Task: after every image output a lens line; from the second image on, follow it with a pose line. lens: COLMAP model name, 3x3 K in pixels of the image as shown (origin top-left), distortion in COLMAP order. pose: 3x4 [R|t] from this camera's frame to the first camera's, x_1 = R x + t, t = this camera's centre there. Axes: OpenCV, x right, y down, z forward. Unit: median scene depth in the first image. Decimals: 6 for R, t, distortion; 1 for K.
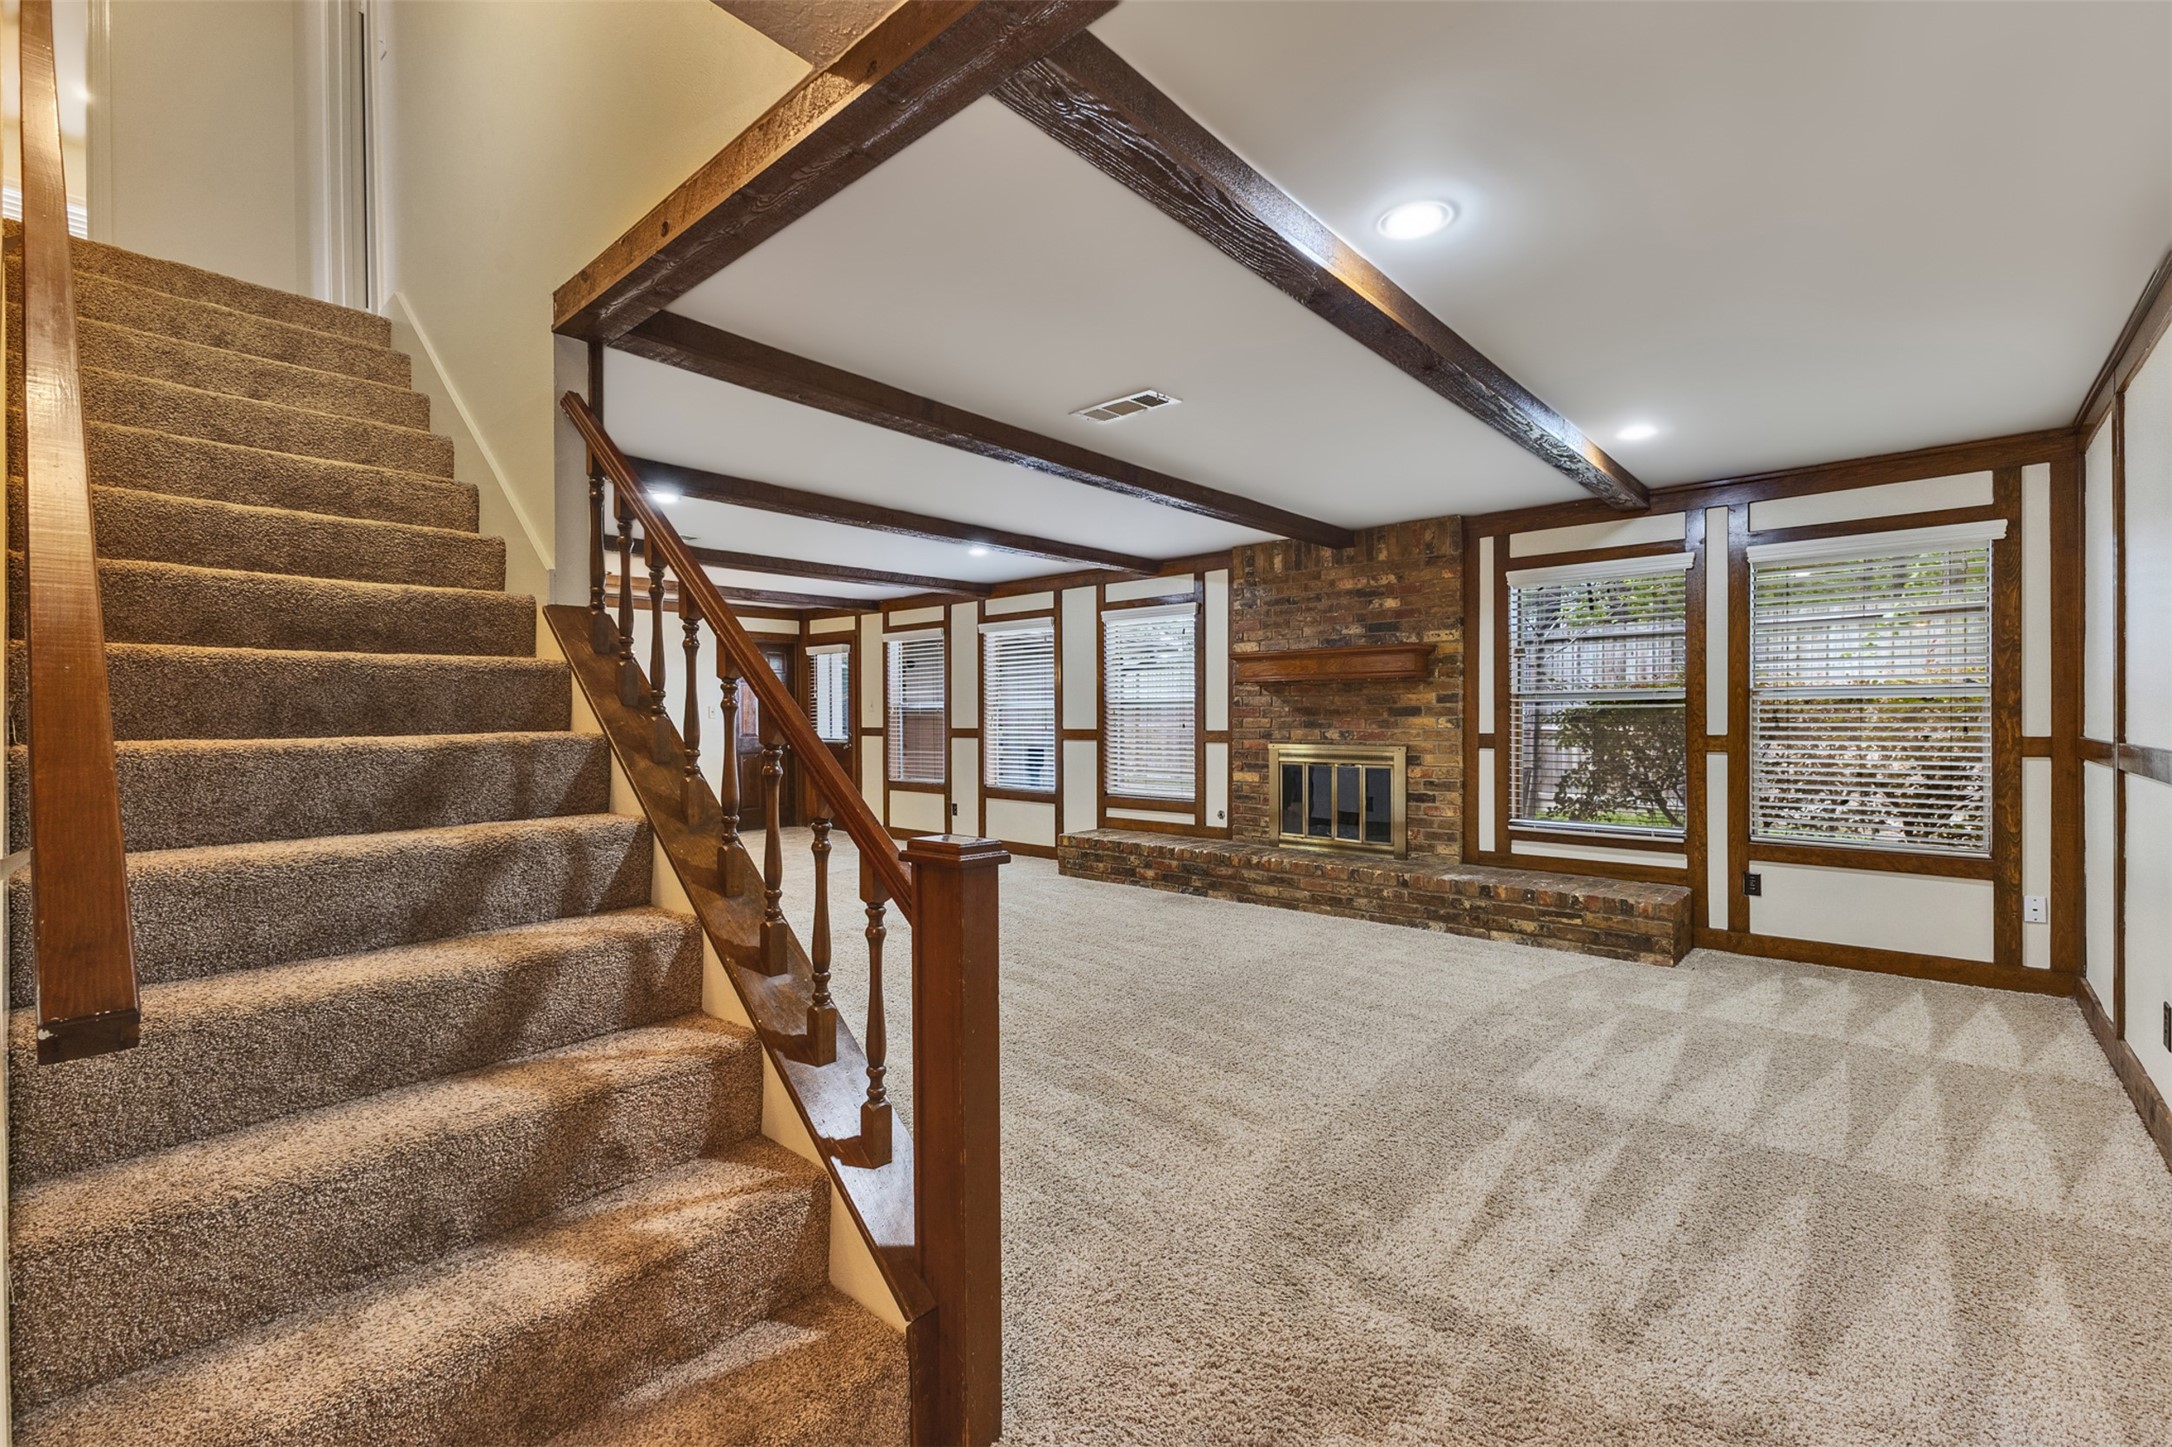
lens RADIAL K [[933.4, 0, 1083.5], [0, 933.4, 718.4], [0, 0, 1]] dist [0.014216, -0.003433]
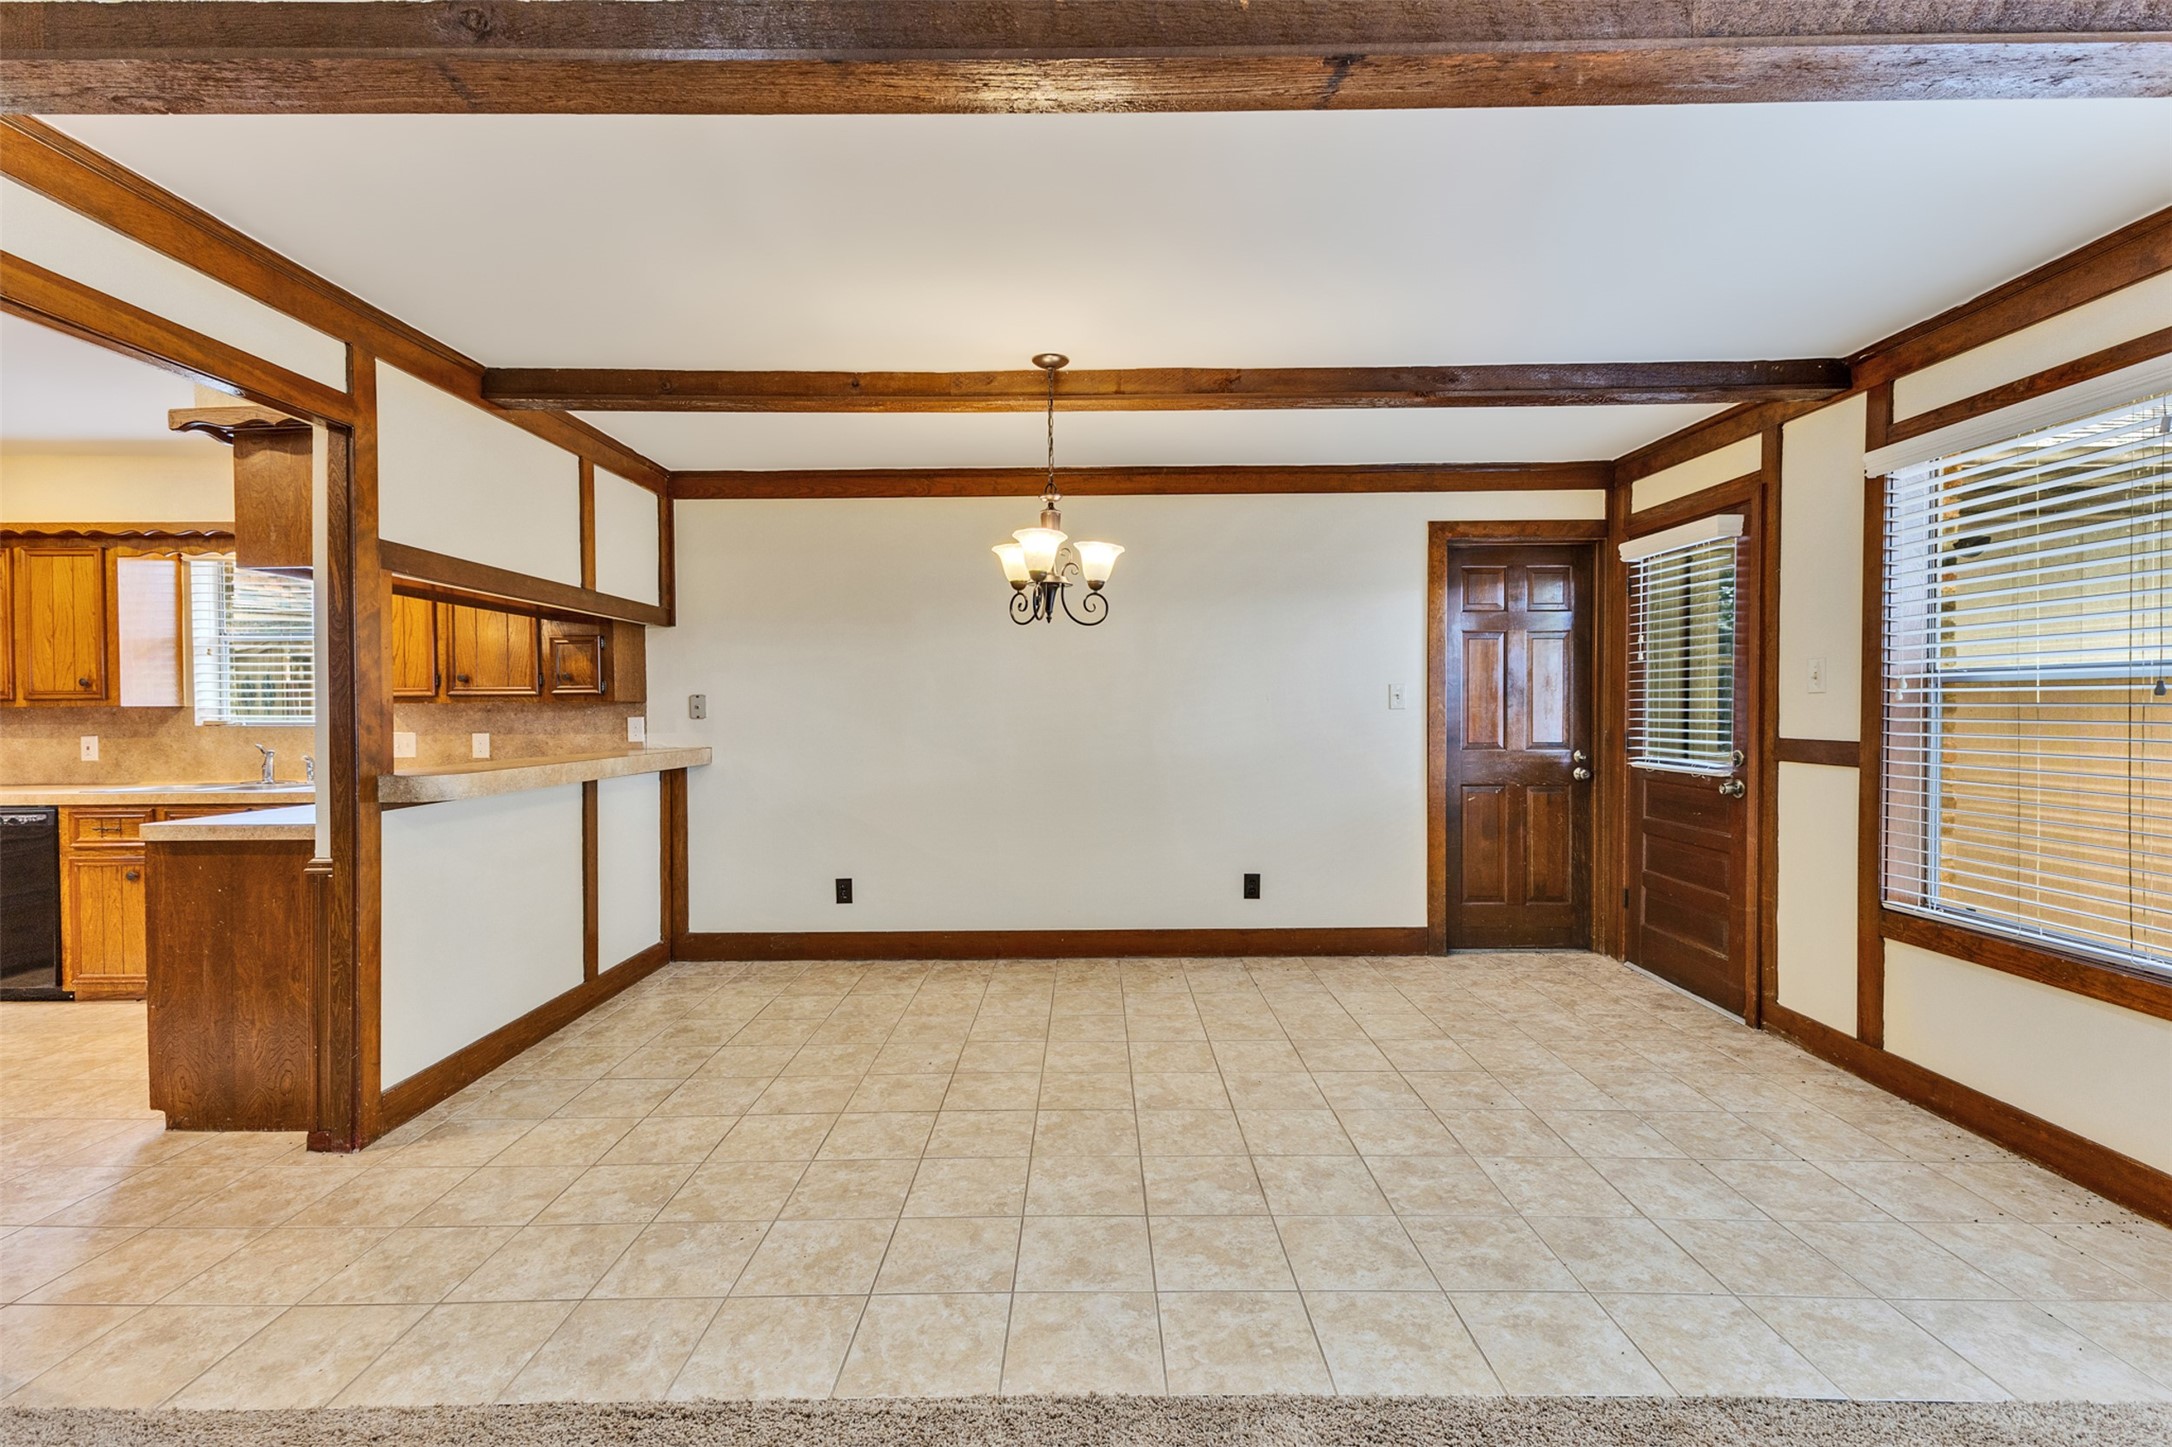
lens RADIAL K [[933.4, 0, 1085.0], [0, 933.4, 720.7], [0, 0, 1]] dist [0.014216, -0.003433]
pose [[0.657895, 0.016069, -0.752938, -0.284672], [-0.004193, 0.999835, 0.017675, -0.004294], [0.753098, -0.008471, 0.657854, 1.134178]]
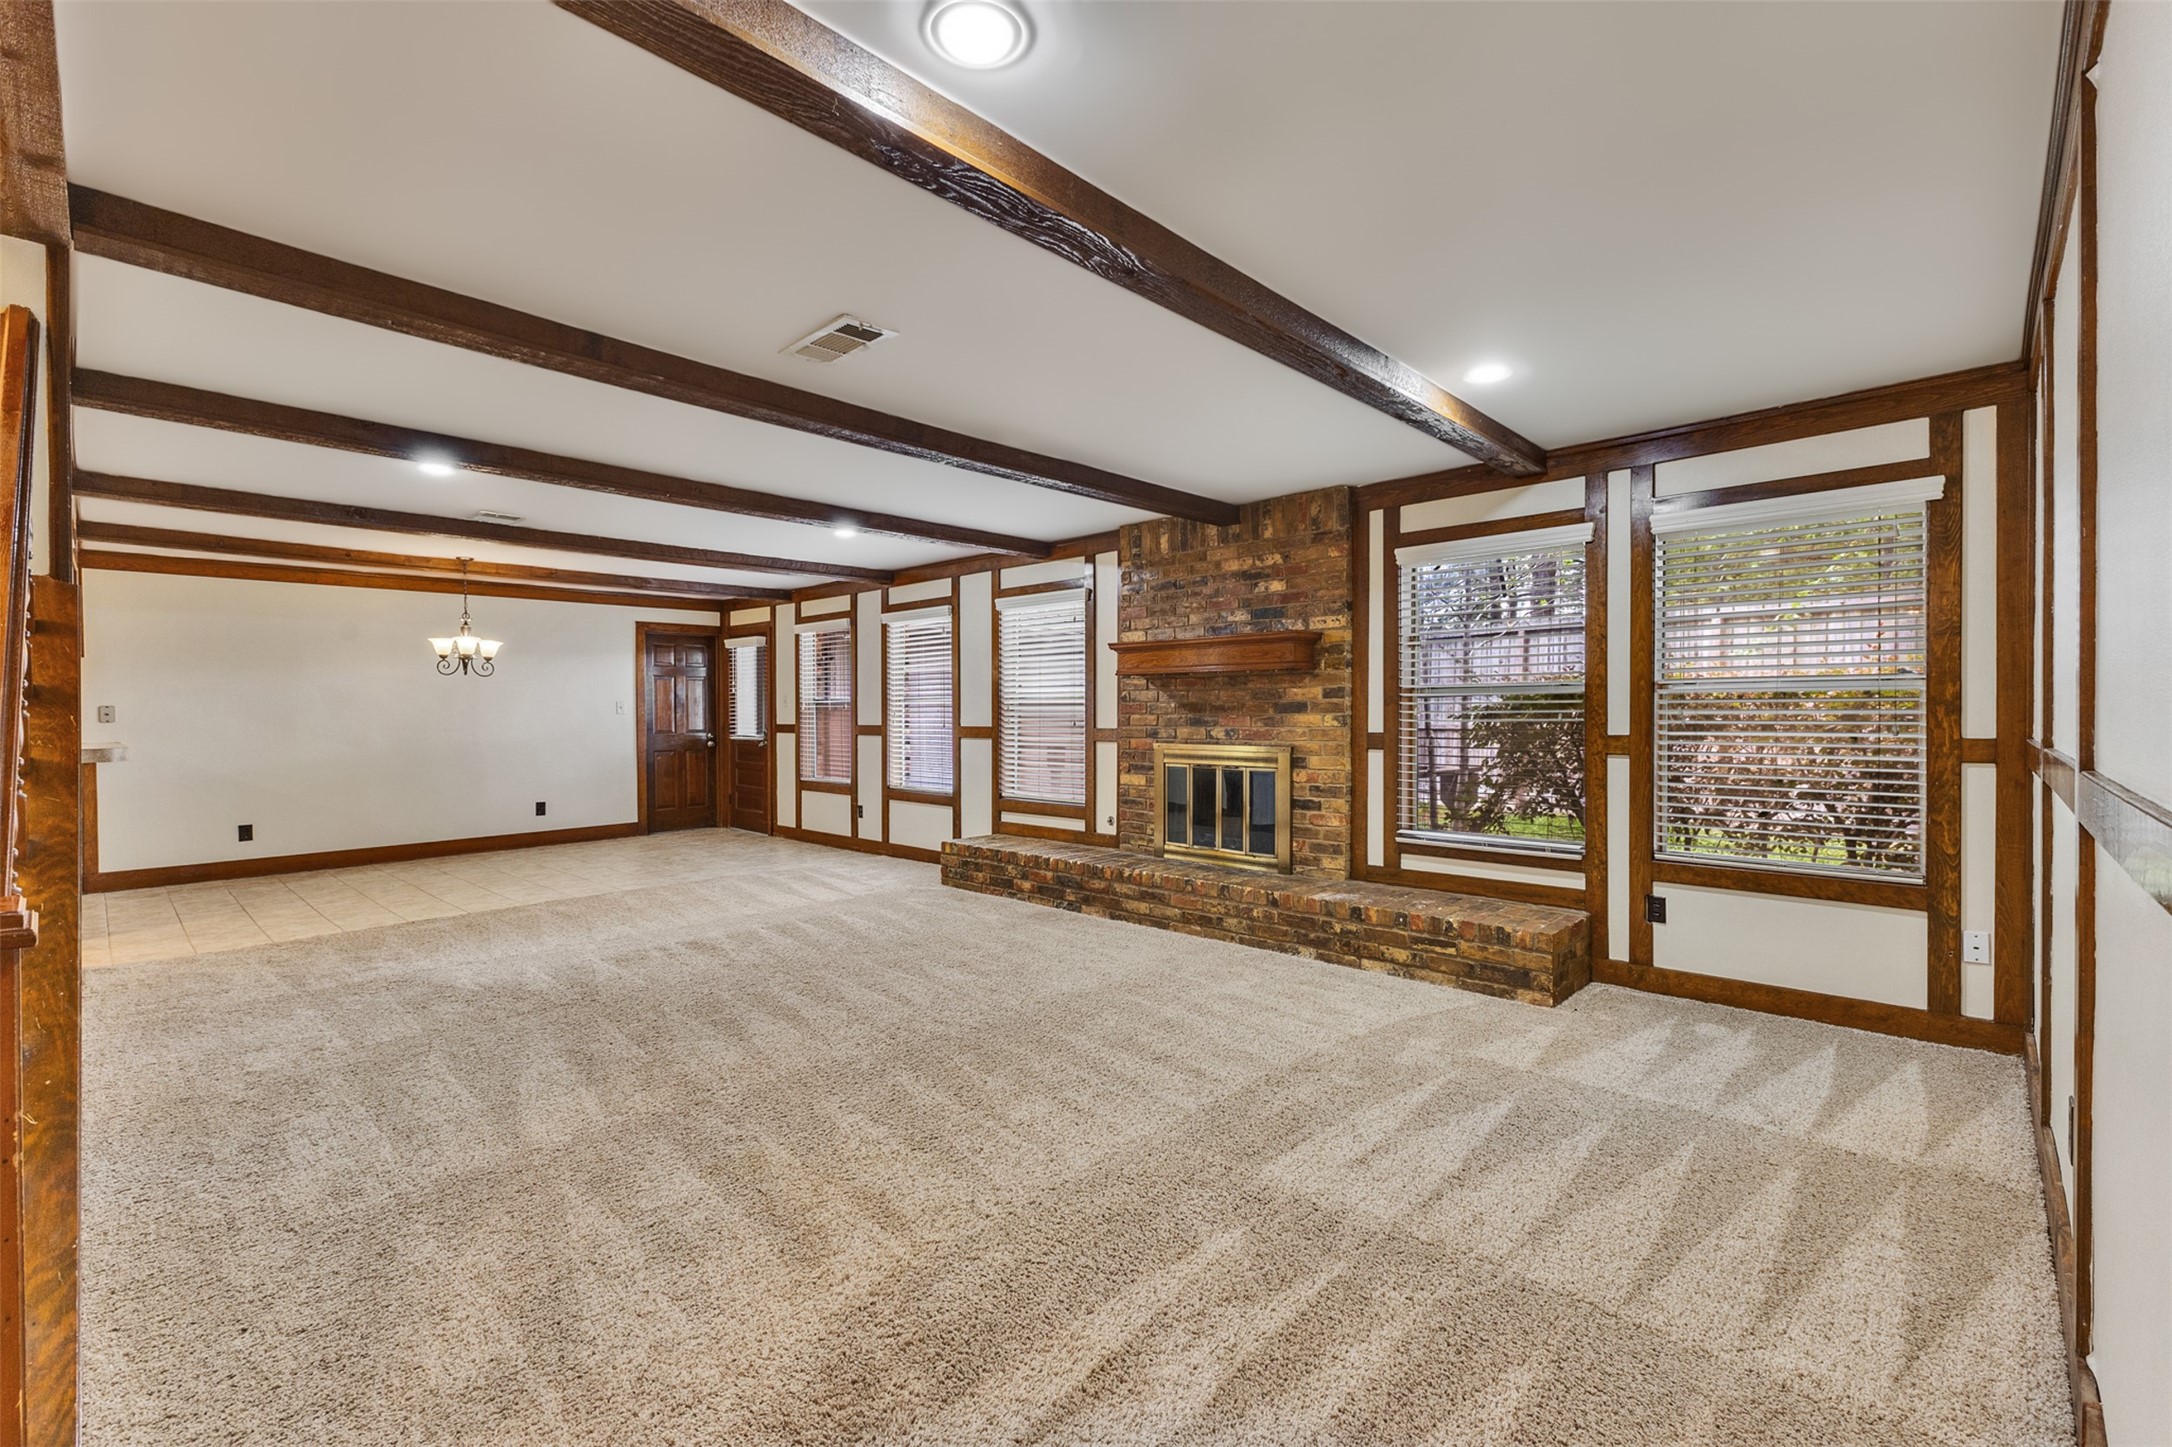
lens RADIAL K [[933.4, 0, 1084.0], [0, 933.4, 719.1], [0, 0, 1]] dist [0.014216, -0.003433]
pose [[0.999455, 0.001146, -0.032982, 0.212899], [-0.000982, 0.999987, 0.004985, -0.000909], [0.032987, -0.004950, 0.999444, 0.125109]]
